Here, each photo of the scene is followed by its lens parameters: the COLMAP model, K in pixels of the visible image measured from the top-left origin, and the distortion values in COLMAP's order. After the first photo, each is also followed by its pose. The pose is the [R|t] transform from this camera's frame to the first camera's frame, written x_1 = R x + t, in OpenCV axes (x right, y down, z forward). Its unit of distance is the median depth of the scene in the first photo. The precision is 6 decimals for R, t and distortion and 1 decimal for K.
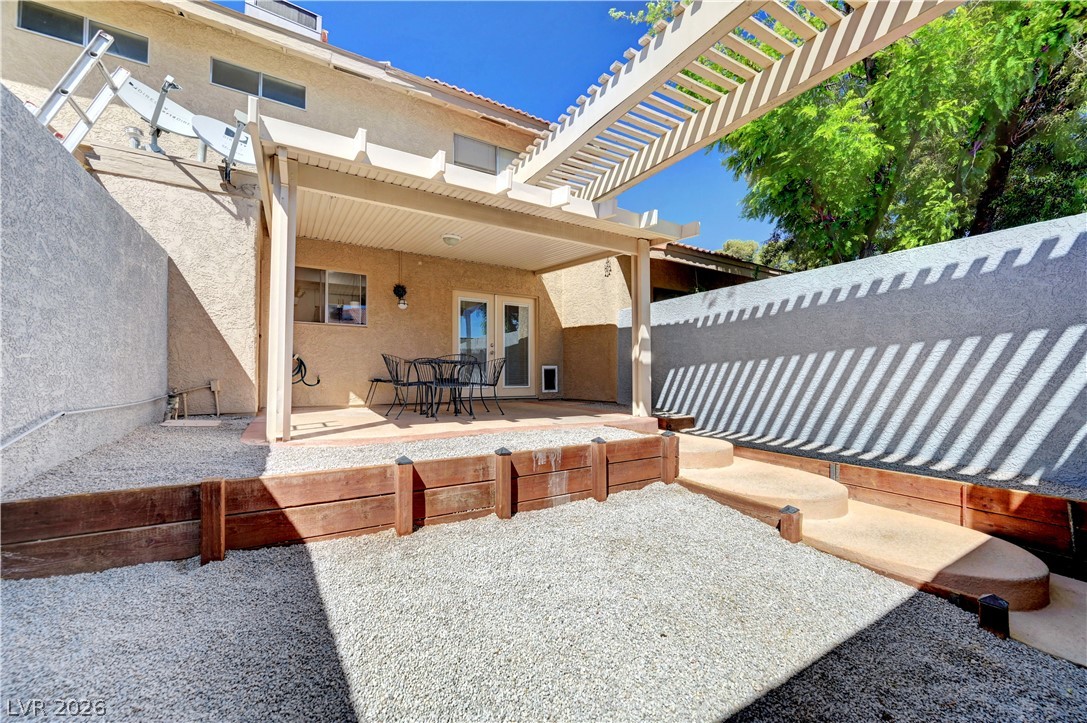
lens RADIAL K [[428.8, 0, 548.0], [0, 428.8, 365.4], [0, 0, 1]] dist [-0.001262, -0.000016]
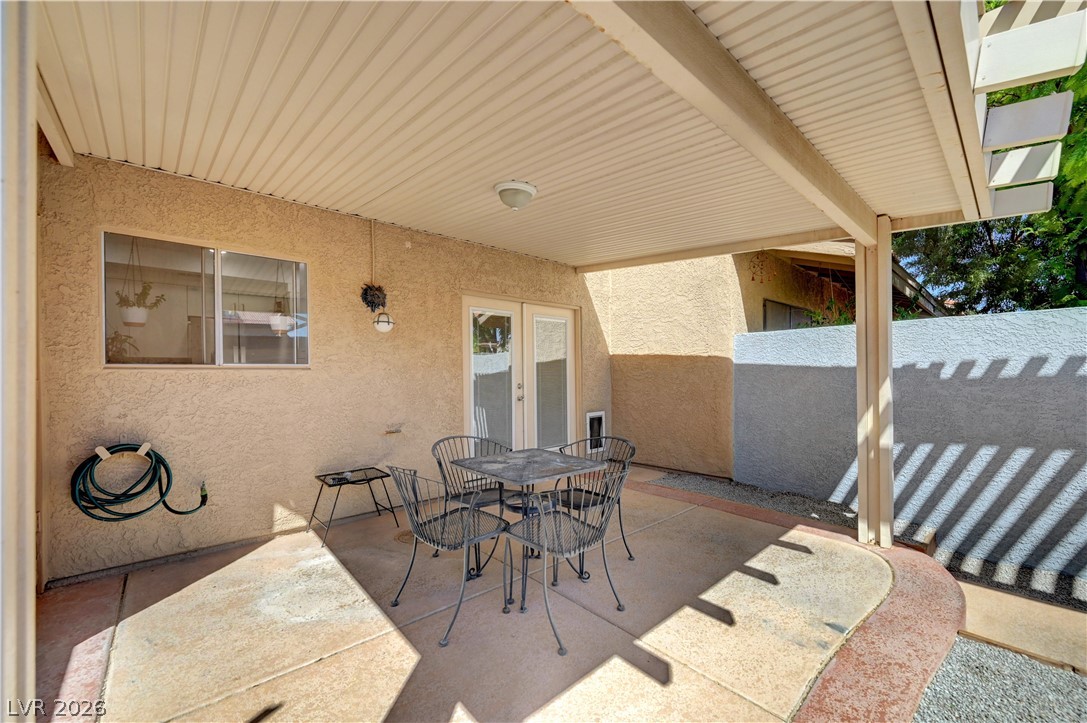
lens RADIAL K [[435.0, 0, 545.7], [0, 435.0, 373.5], [0, 0, 1]] dist [-0.000470, -0.000068]
pose [[0.981856, -0.009355, 0.189398, -0.247930], [0.004886, 0.999699, 0.024049, -0.093754], [-0.189566, -0.022687, 0.981606, 0.450549]]
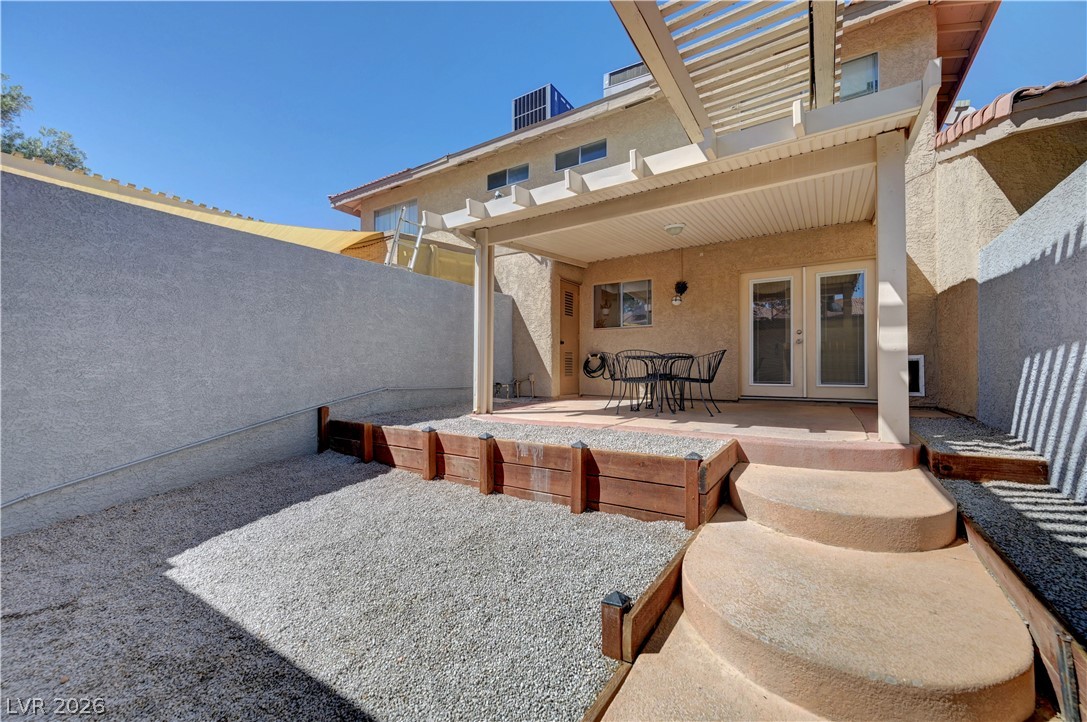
lens RADIAL K [[428.8, 0, 548.0], [0, 428.8, 364.9], [0, 0, 1]] dist [-0.001262, -0.000016]
pose [[0.434467, -0.012724, -0.900598, 0.443606], [0.023652, 0.999717, -0.002714, 0.005254], [0.900377, -0.020121, 0.434644, 0.280359]]
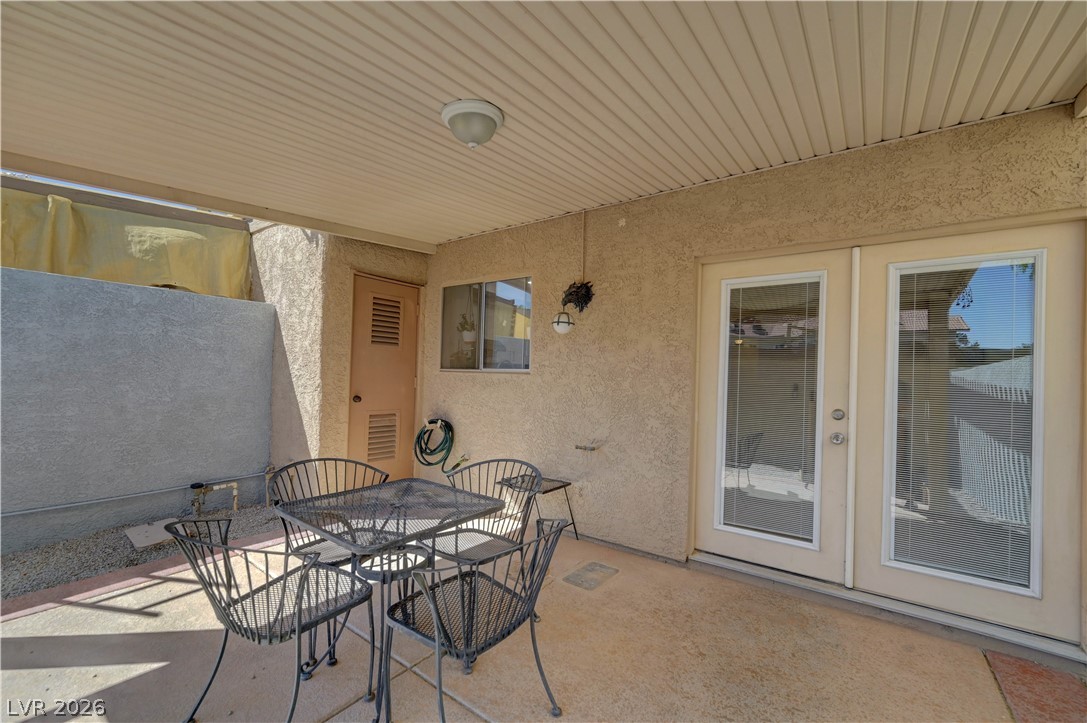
lens RADIAL K [[443.1, 0, 551.0], [0, 443.1, 371.7], [0, 0, 1]] dist [0.002405, 0.000206]
pose [[0.391004, 0.000477, -0.920389, 0.096110], [-0.003324, 0.999994, -0.000894, -0.090262], [0.920383, 0.003409, 0.391004, 0.802898]]
